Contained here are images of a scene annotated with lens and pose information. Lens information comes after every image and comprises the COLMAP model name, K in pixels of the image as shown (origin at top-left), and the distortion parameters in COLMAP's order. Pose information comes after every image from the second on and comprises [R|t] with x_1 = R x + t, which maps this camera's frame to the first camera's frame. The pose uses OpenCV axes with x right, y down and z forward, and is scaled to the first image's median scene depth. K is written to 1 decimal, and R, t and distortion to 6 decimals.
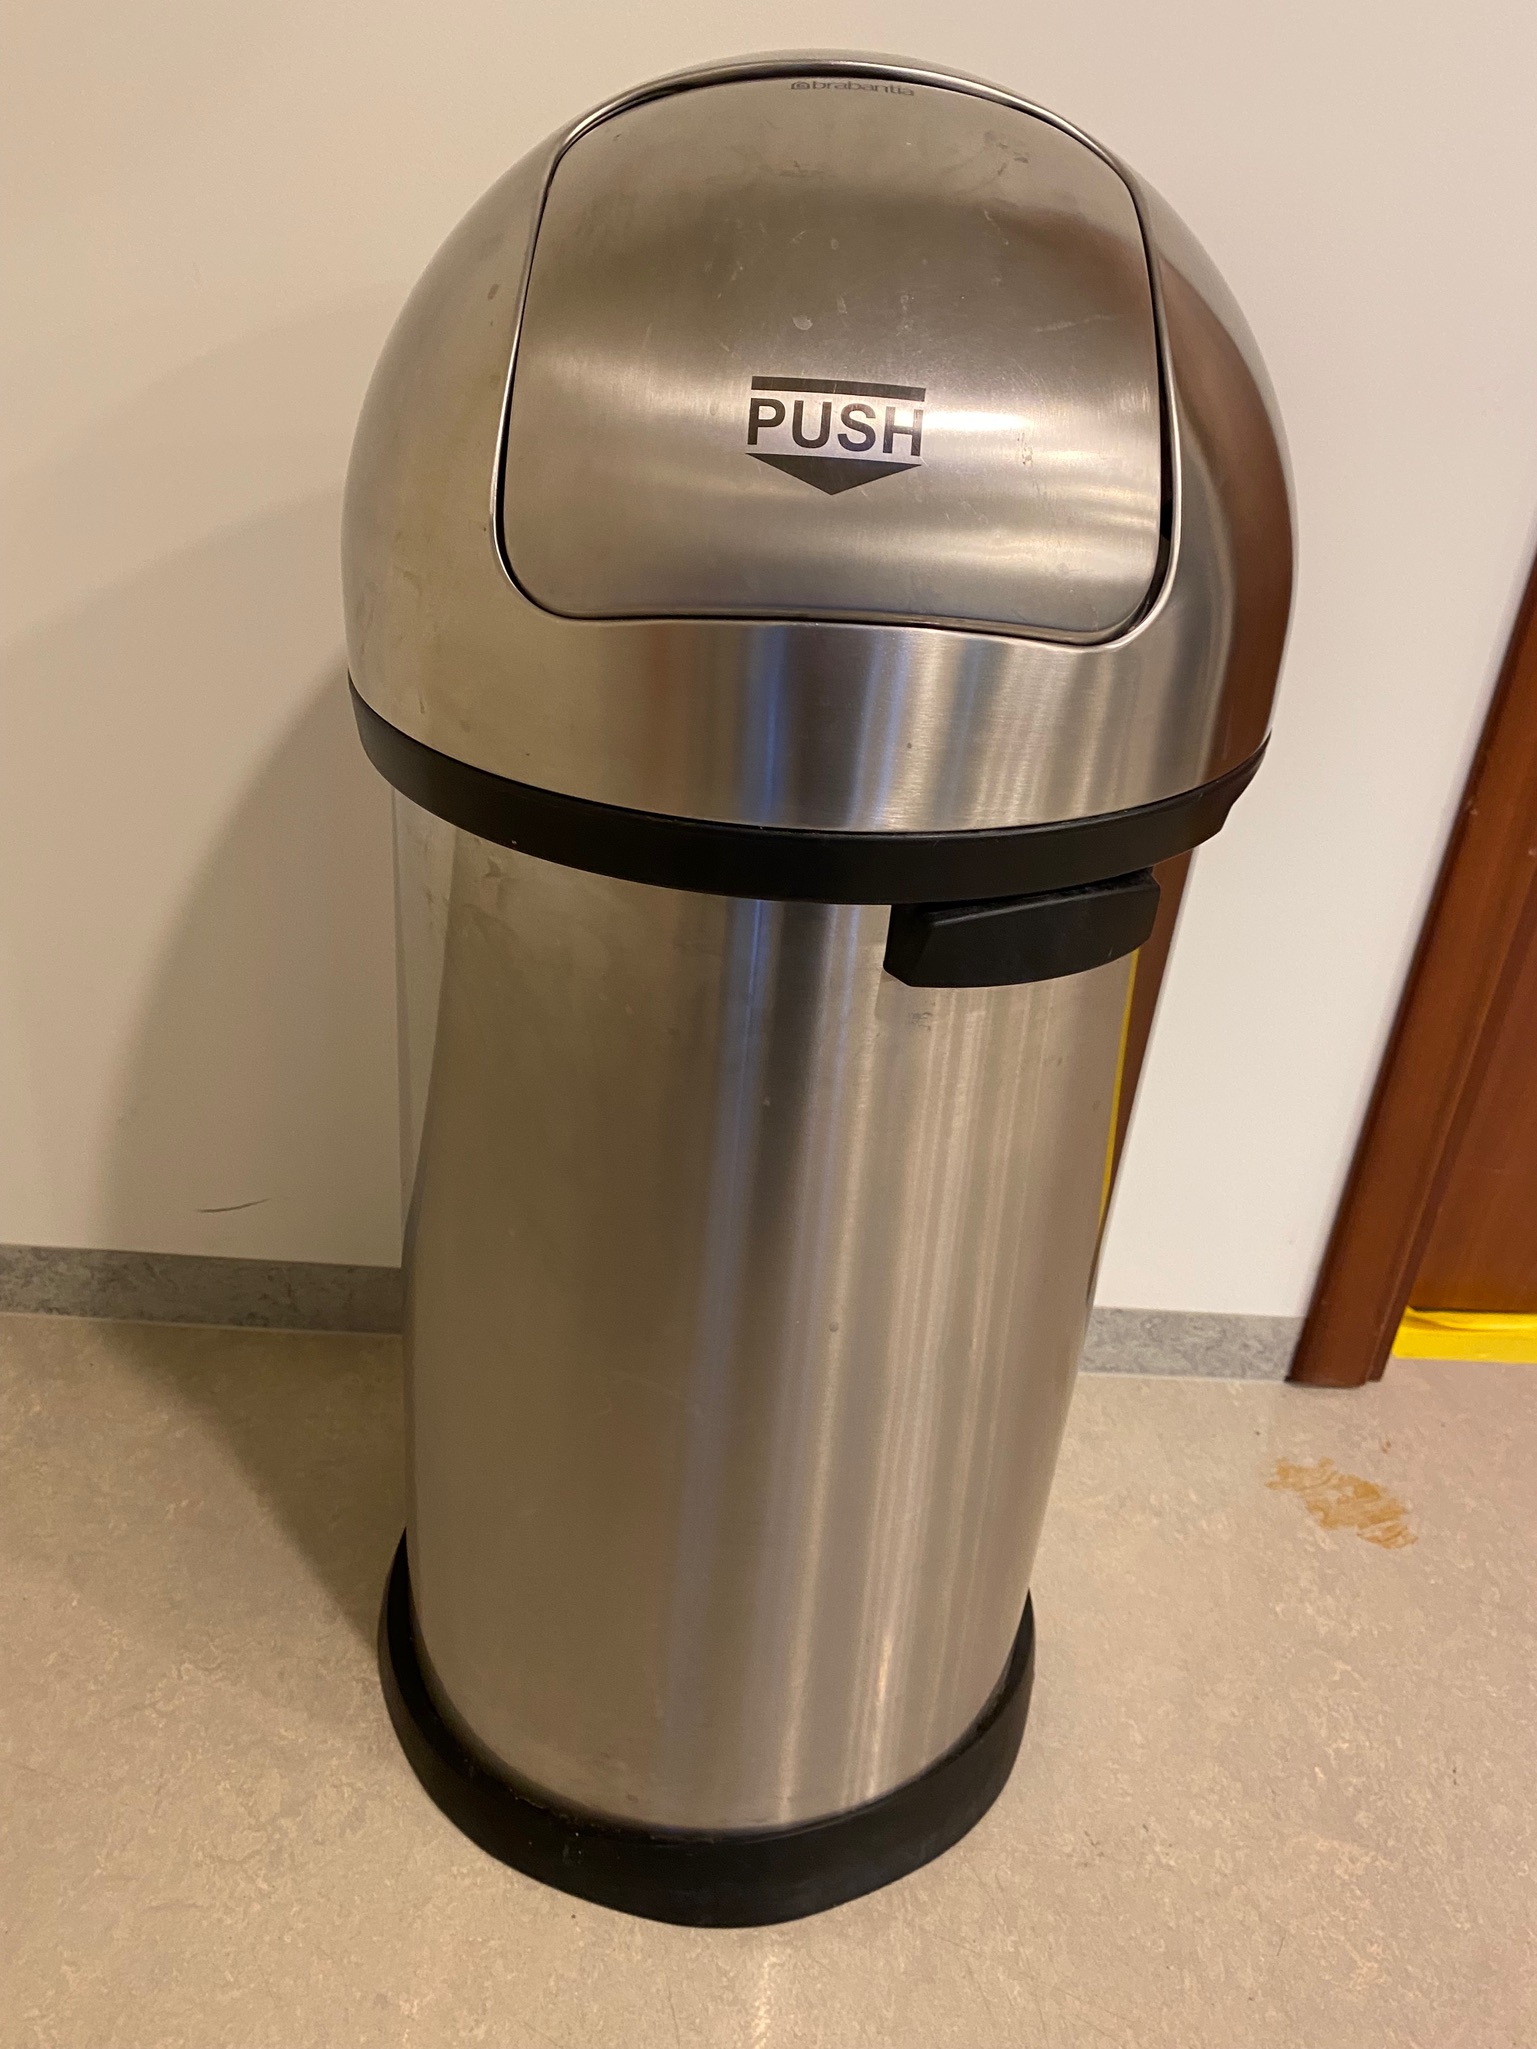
lens RADIAL K [[1529.7, 0, 771.1], [0, 1529.7, 1023.8], [0, 0, 1]] dist [0.009970, -0.012742]
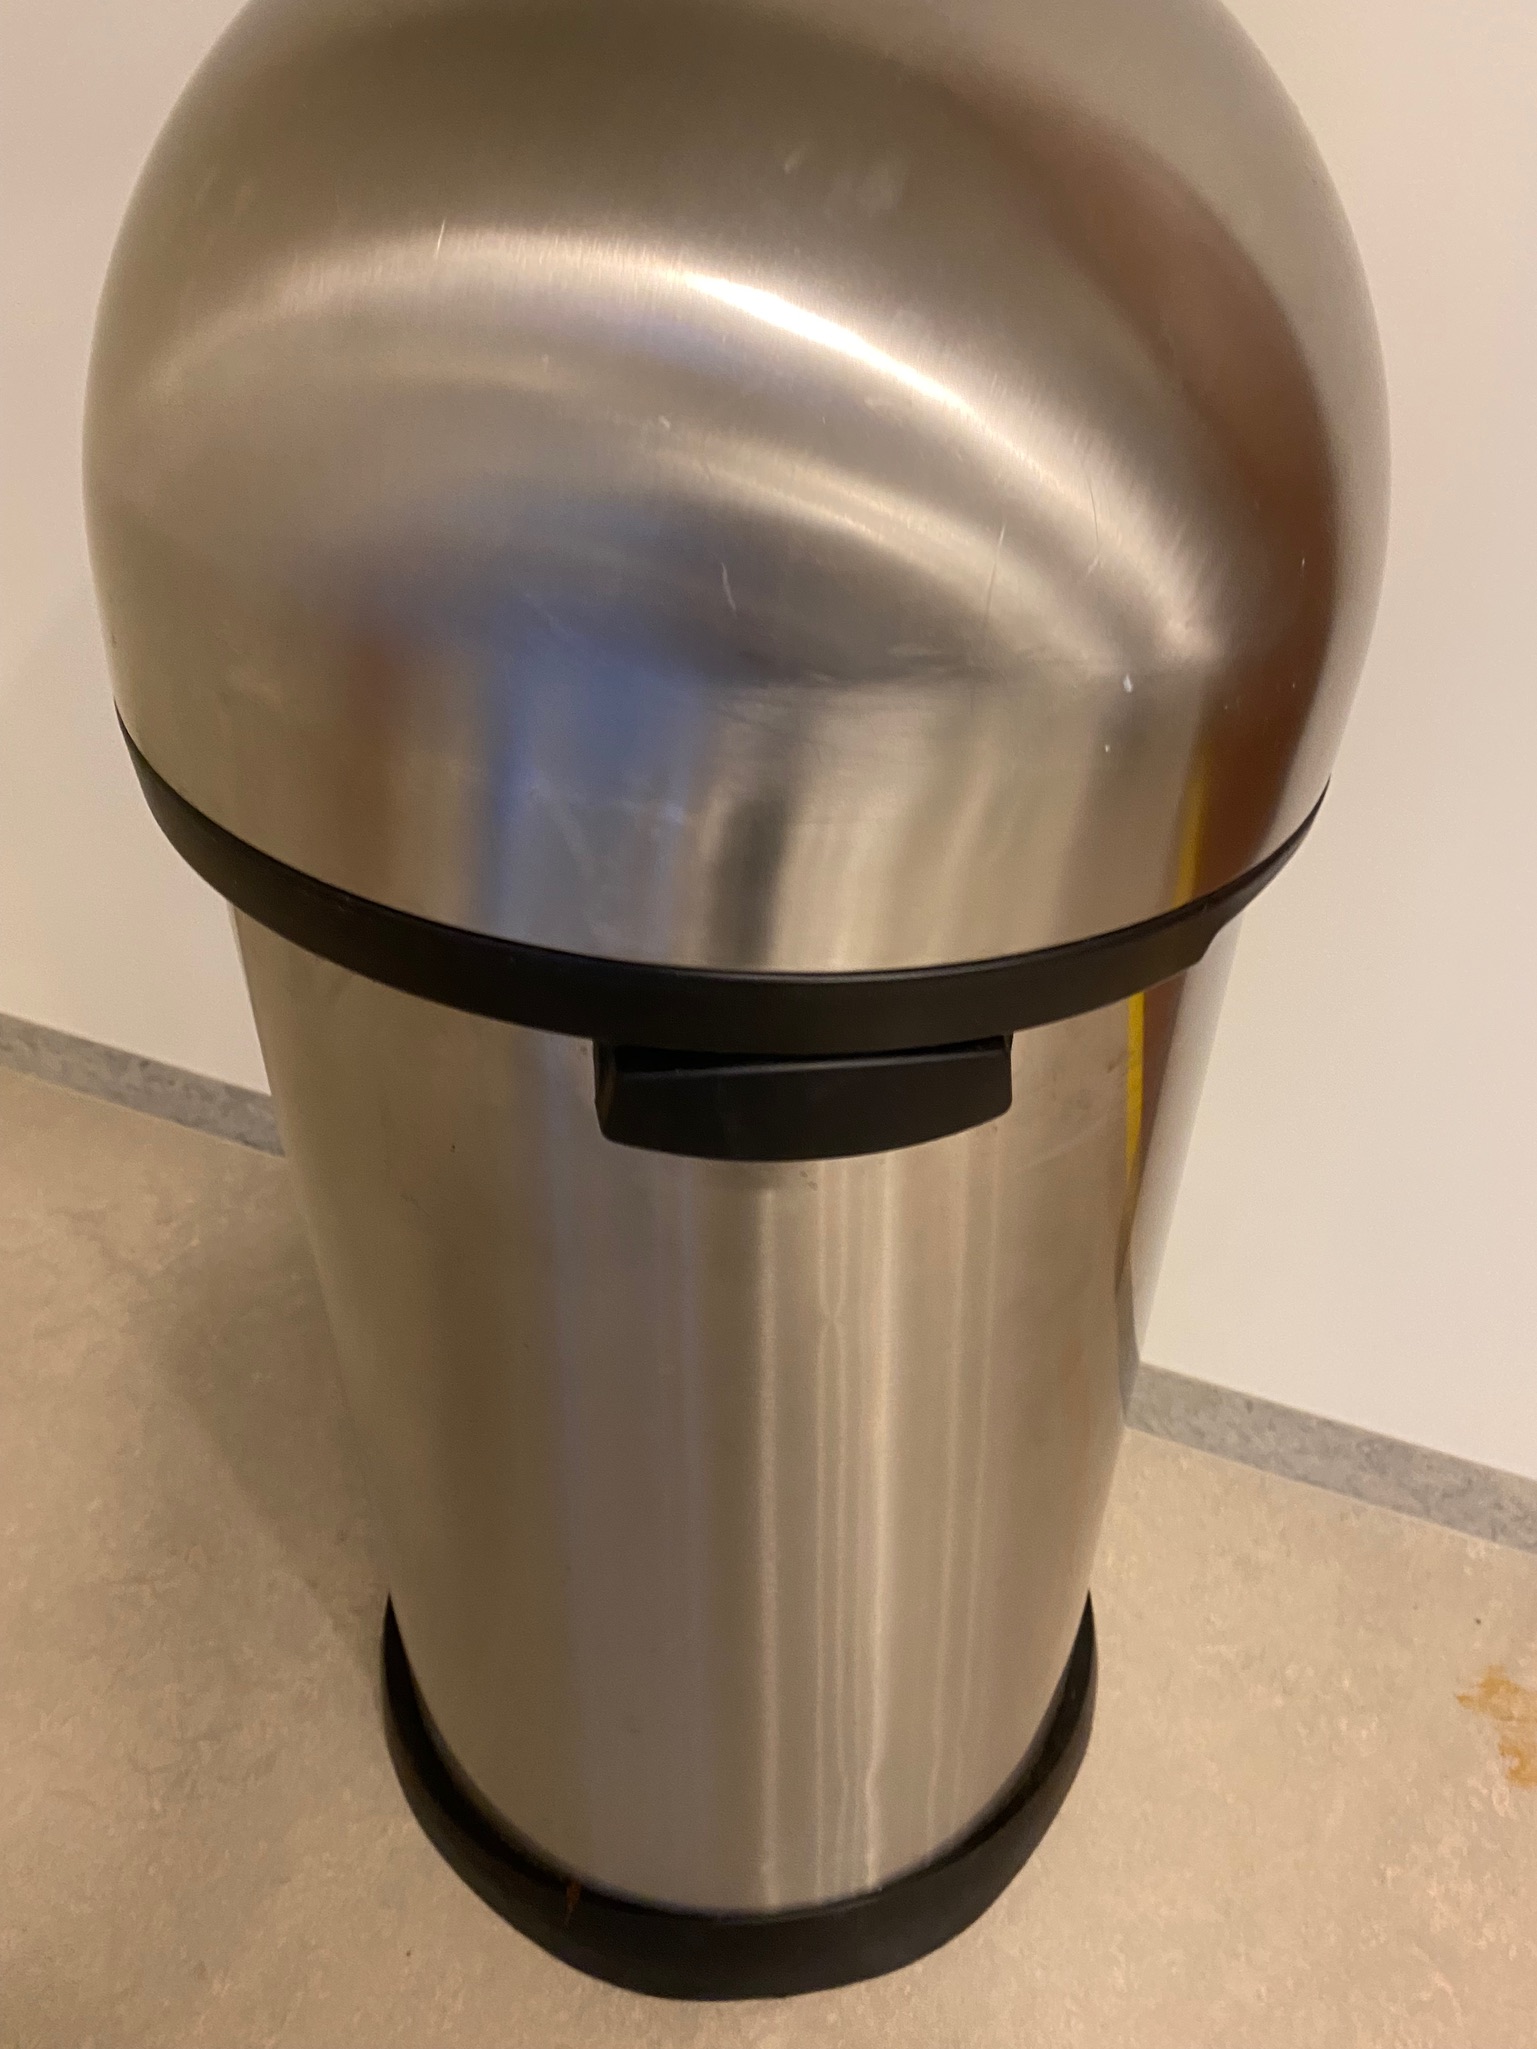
lens RADIAL K [[1529.7, 0, 784.5], [0, 1529.7, 1014.5], [0, 0, 1]] dist [0.009970, -0.012742]
pose [[0.917521, 0.180559, -0.354336, 0.280495], [-0.125976, 0.977065, 0.171680, -0.157784], [0.377207, -0.112882, 0.919224, 0.249961]]
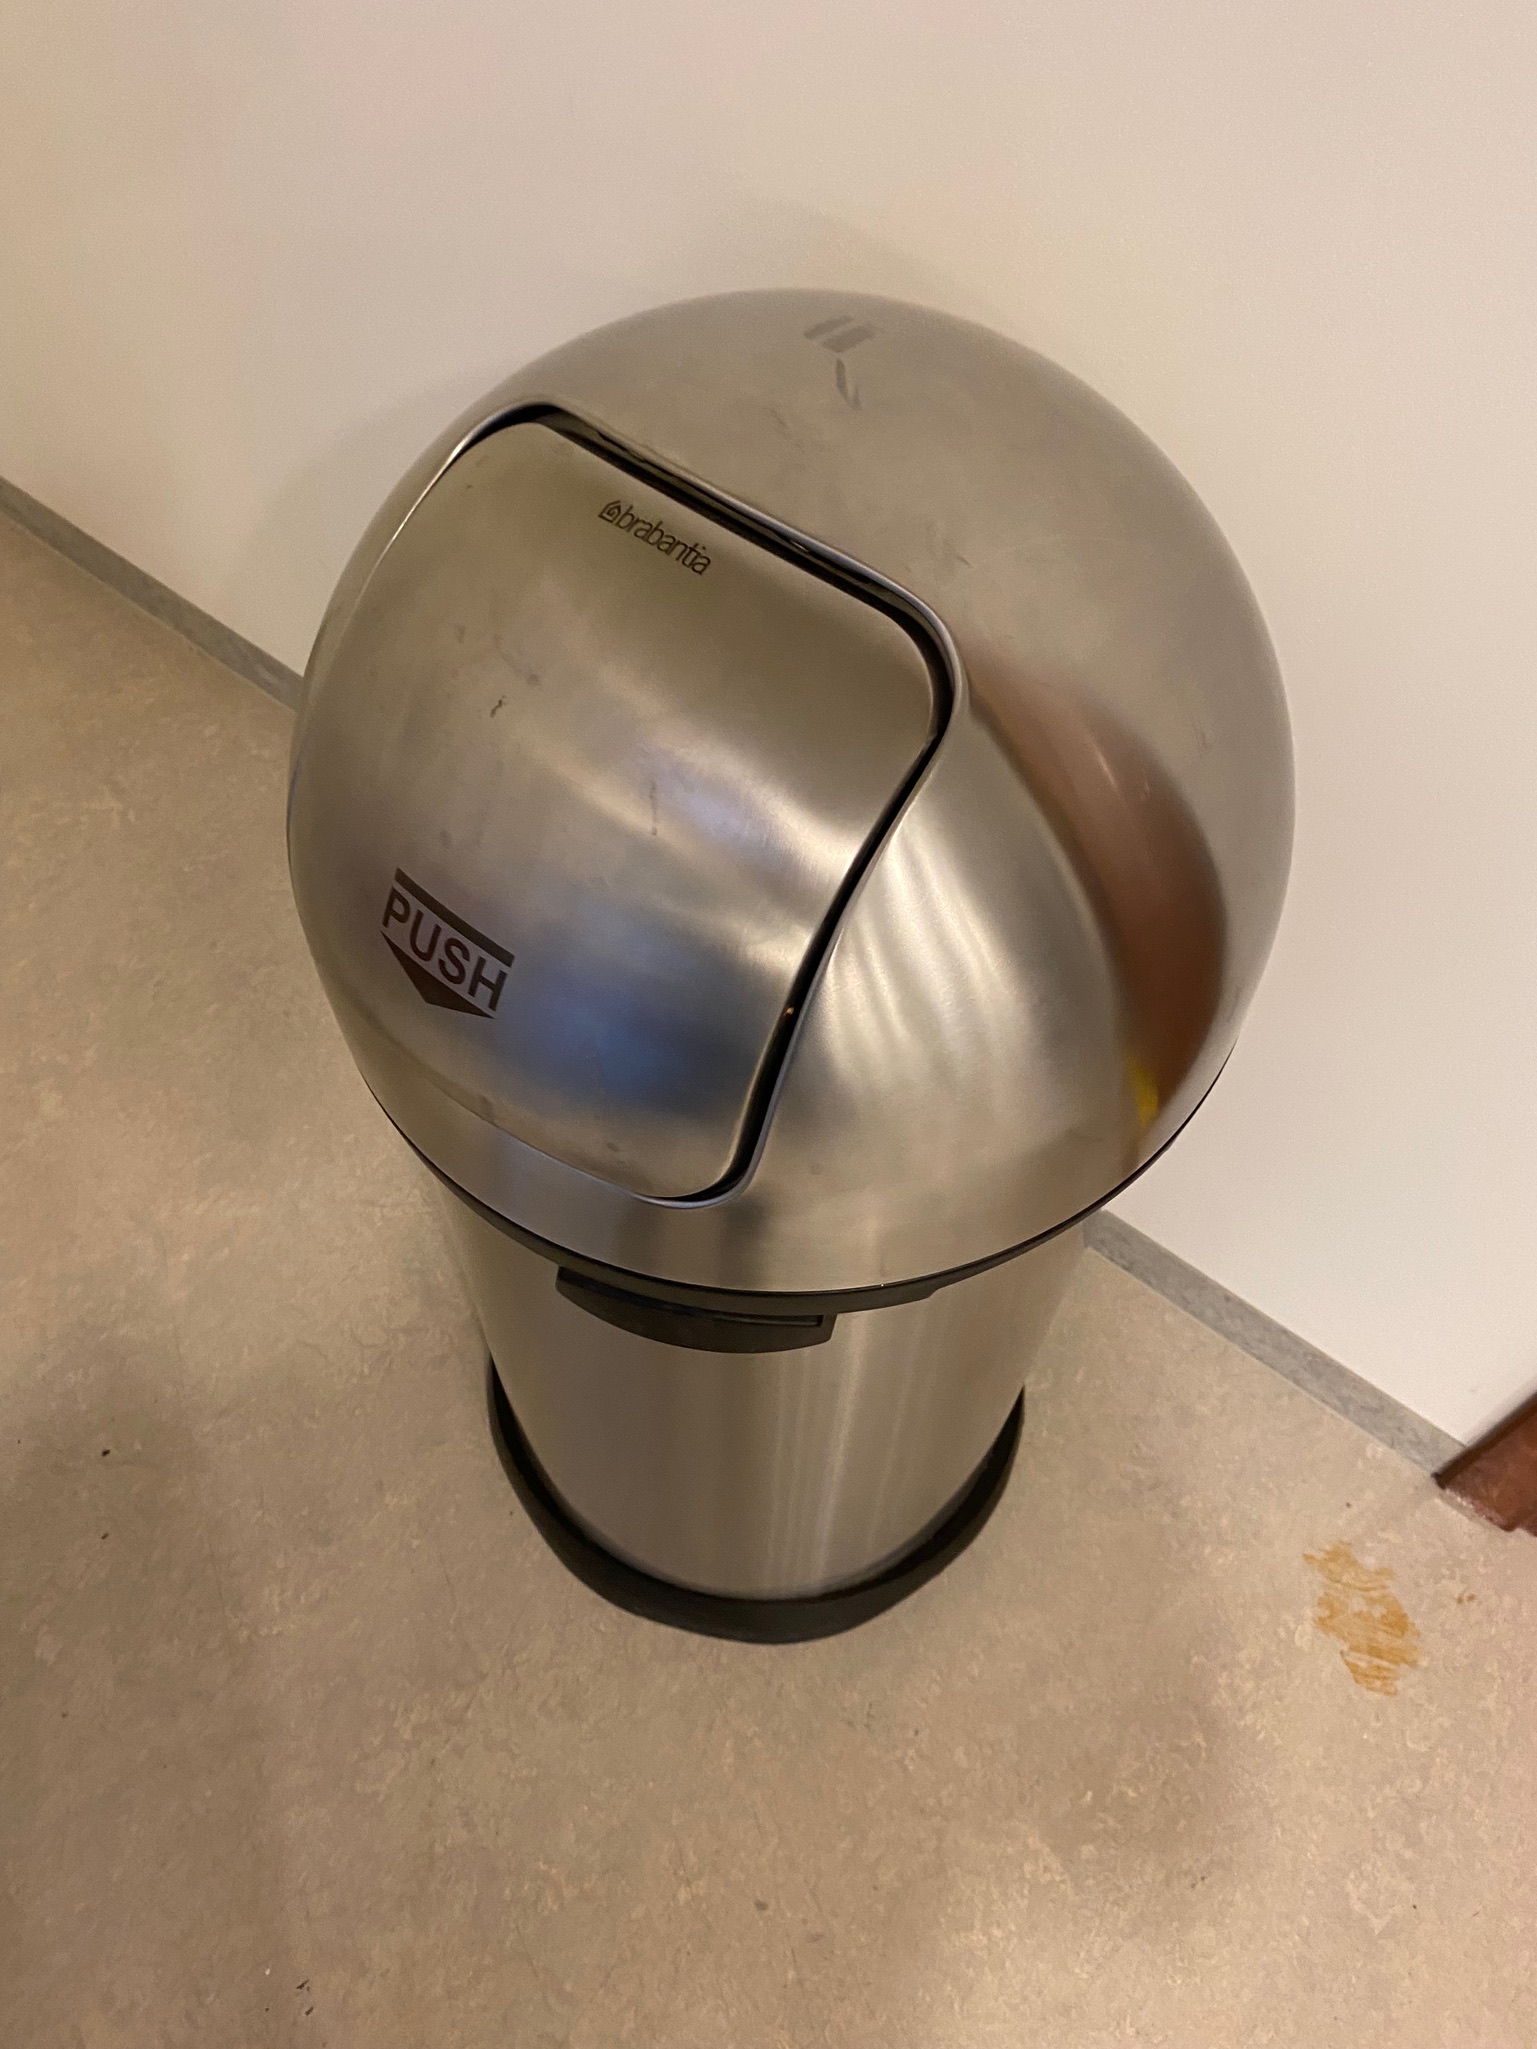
lens RADIAL K [[1529.7, 0, 780.6], [0, 1529.7, 1032.8], [0, 0, 1]] dist [0.009970, -0.012742]
pose [[0.776218, 0.494810, -0.390702, 0.350816], [-0.264449, 0.818086, 0.510688, -0.500870], [0.572321, -0.293085, 0.765865, 0.171092]]
